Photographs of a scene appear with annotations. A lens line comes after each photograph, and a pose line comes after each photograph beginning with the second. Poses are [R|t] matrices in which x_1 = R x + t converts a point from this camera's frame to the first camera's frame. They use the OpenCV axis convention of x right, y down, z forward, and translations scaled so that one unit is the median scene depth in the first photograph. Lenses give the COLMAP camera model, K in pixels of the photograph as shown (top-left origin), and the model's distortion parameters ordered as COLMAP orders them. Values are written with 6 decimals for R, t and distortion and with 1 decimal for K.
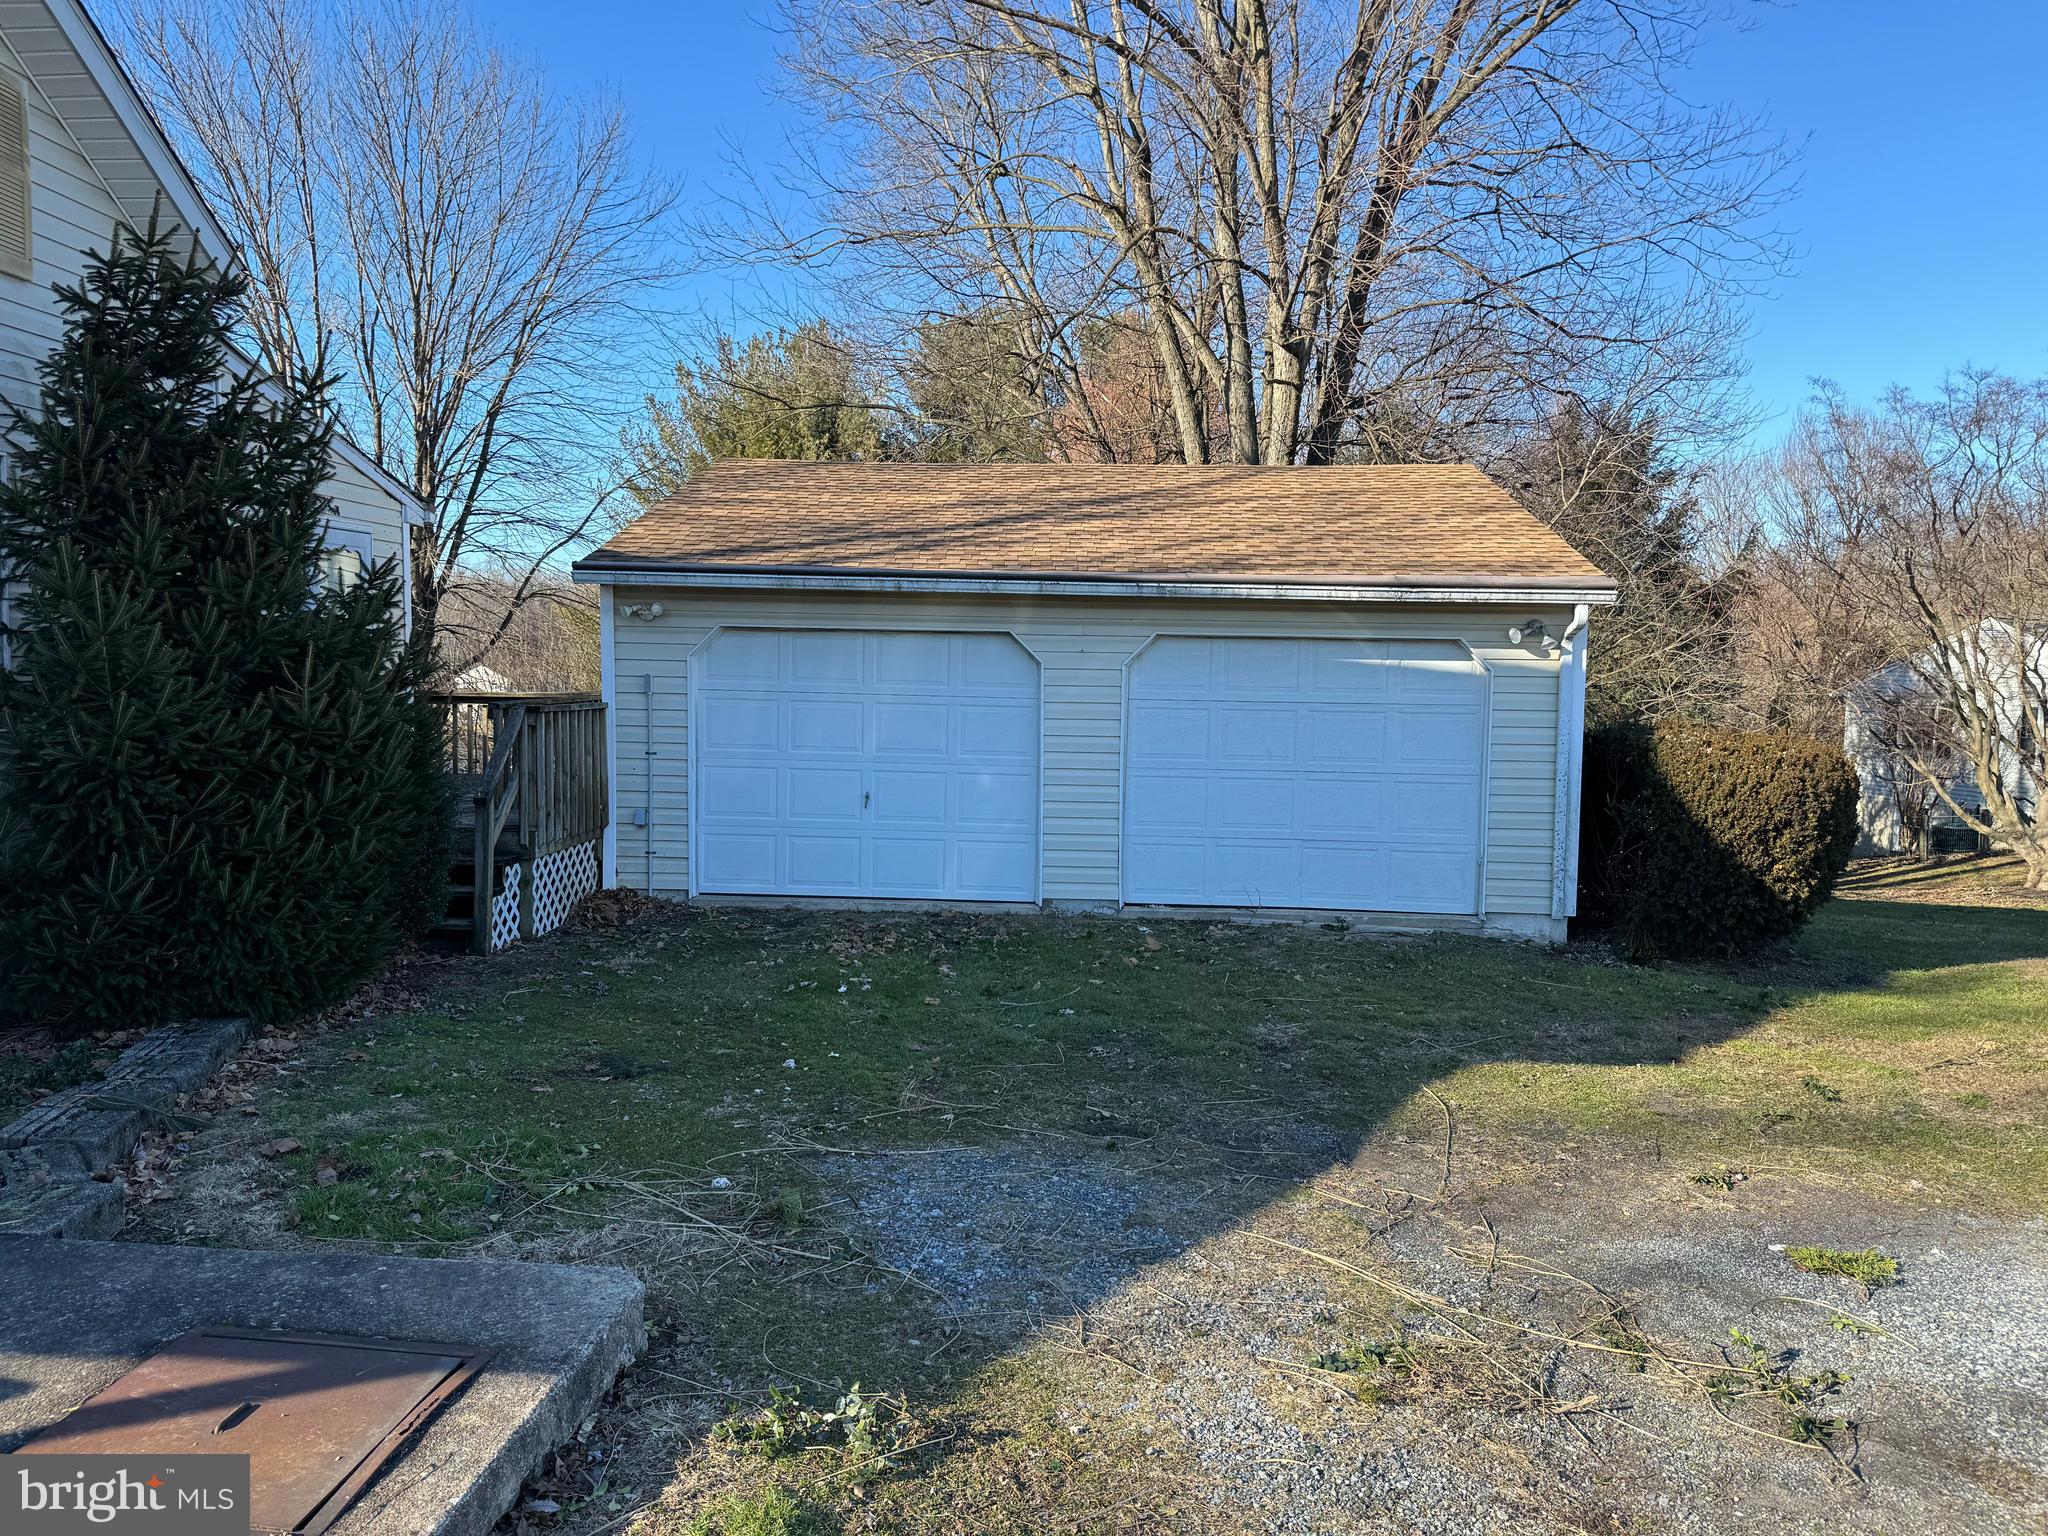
lens RADIAL K [[1432.7, 0, 1046.1], [0, 1432.7, 759.1], [0, 0, 1]] dist [0.084442, -0.073156]
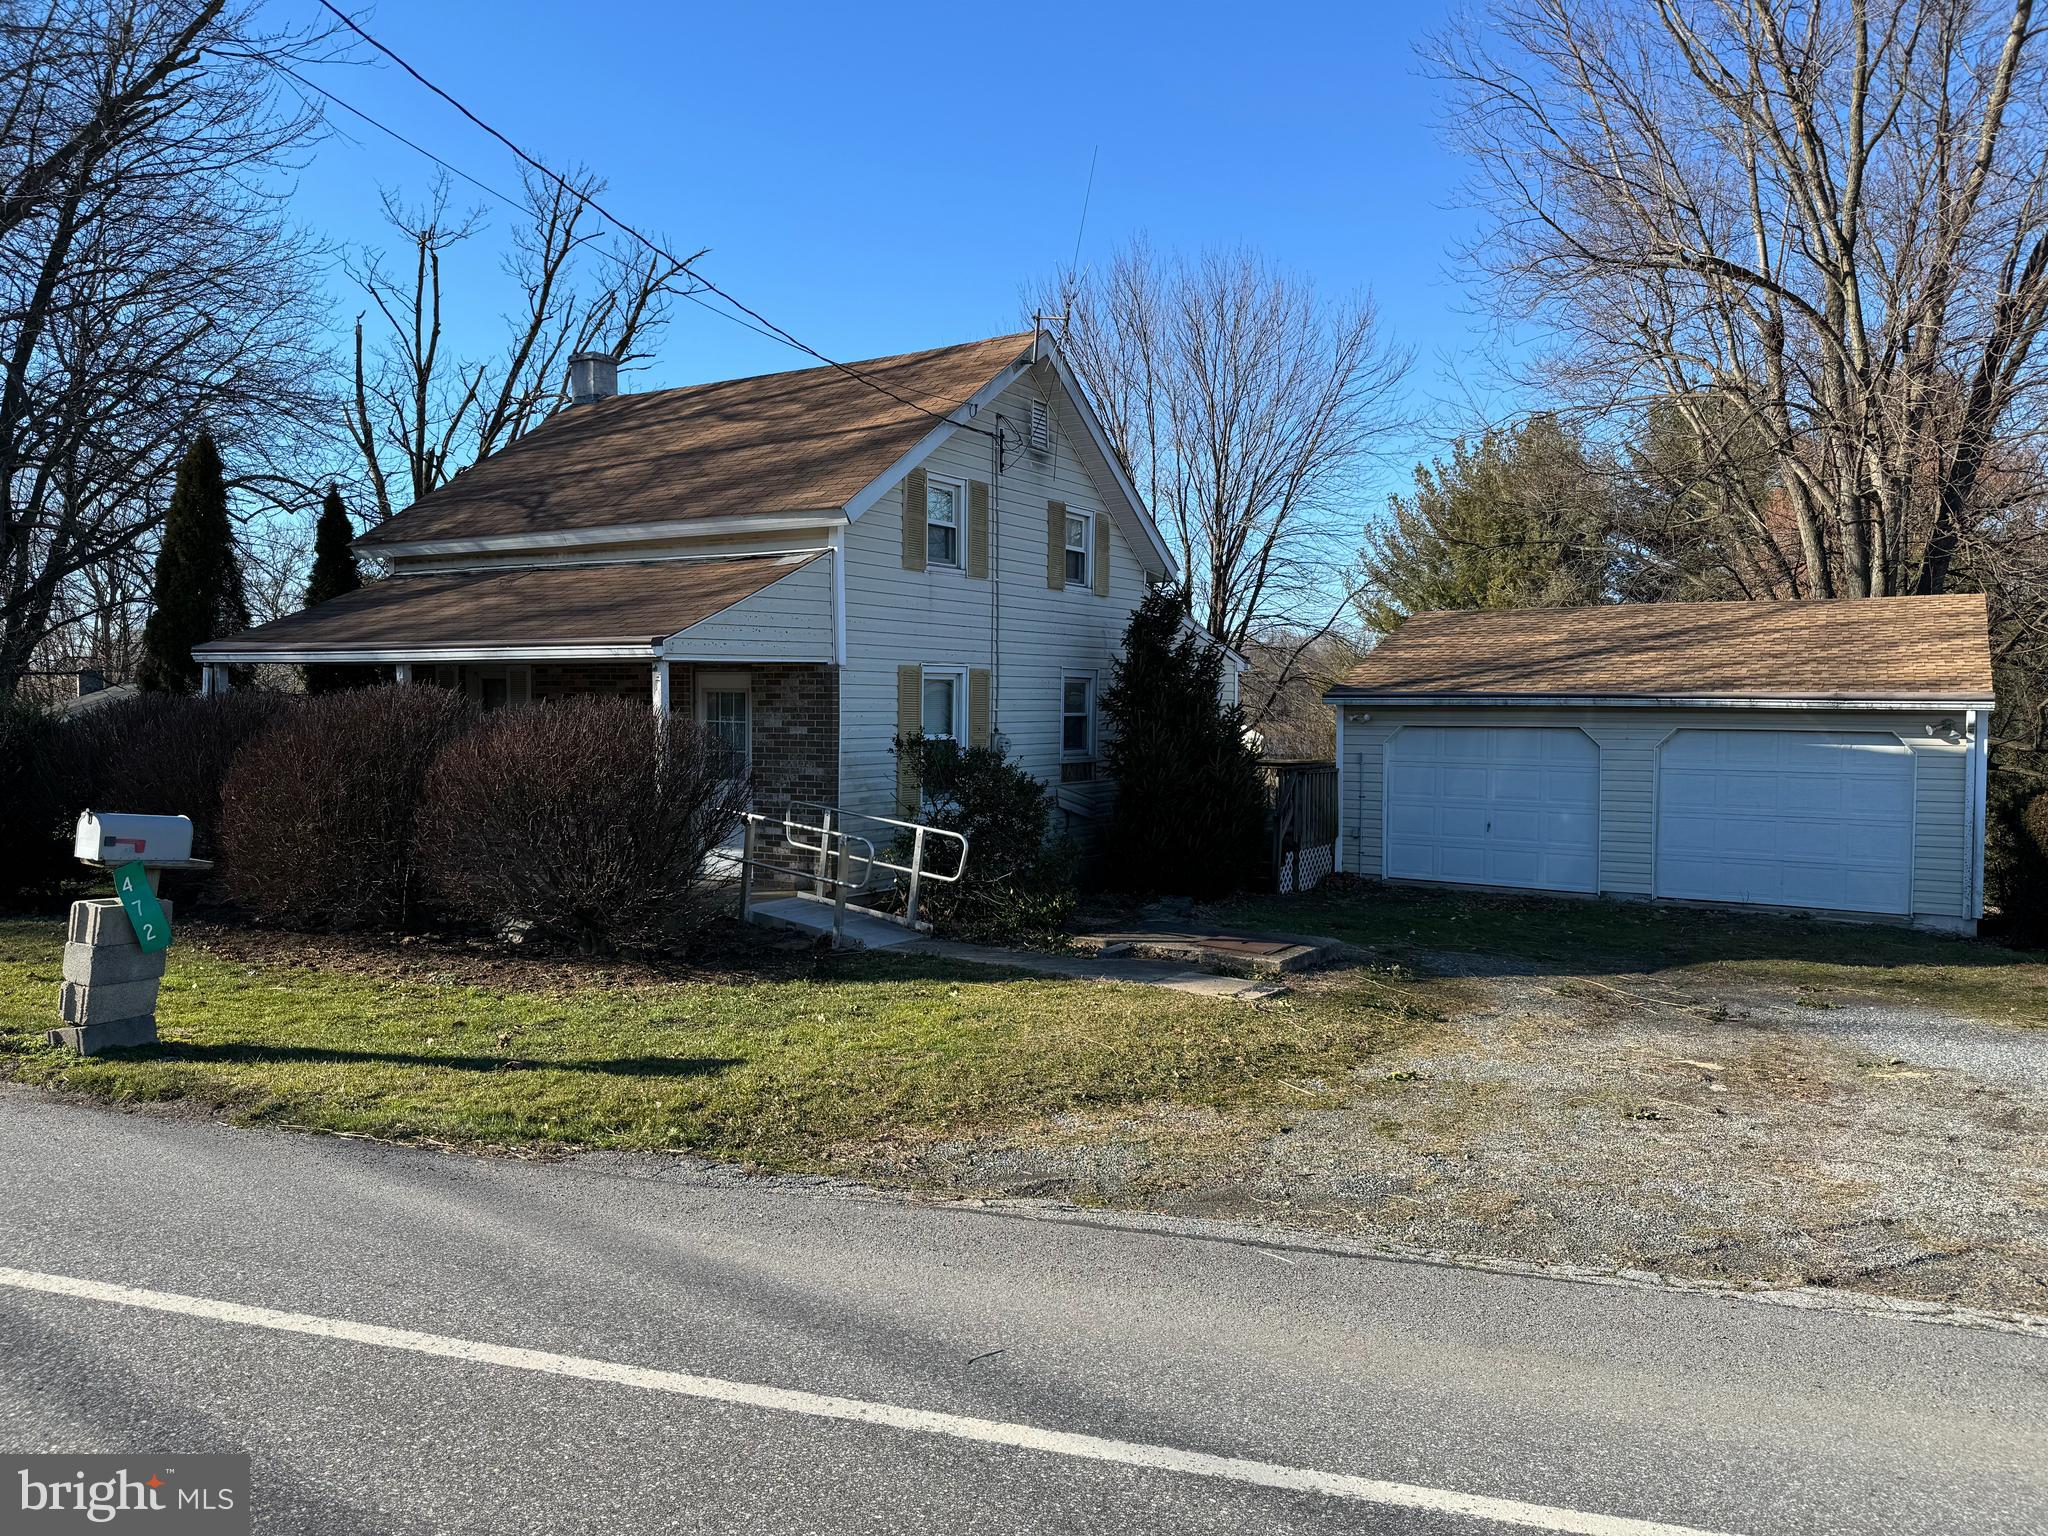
lens RADIAL K [[1430.6, 0, 995.6], [0, 1430.6, 777.3], [0, 0, 1]] dist [0.053928, -0.063894]
pose [[0.858437, 0.011511, -0.512789, 0.257987], [-0.022895, 0.999612, -0.015889, 0.010862], [0.512407, 0.025380, 0.858368, -0.792250]]
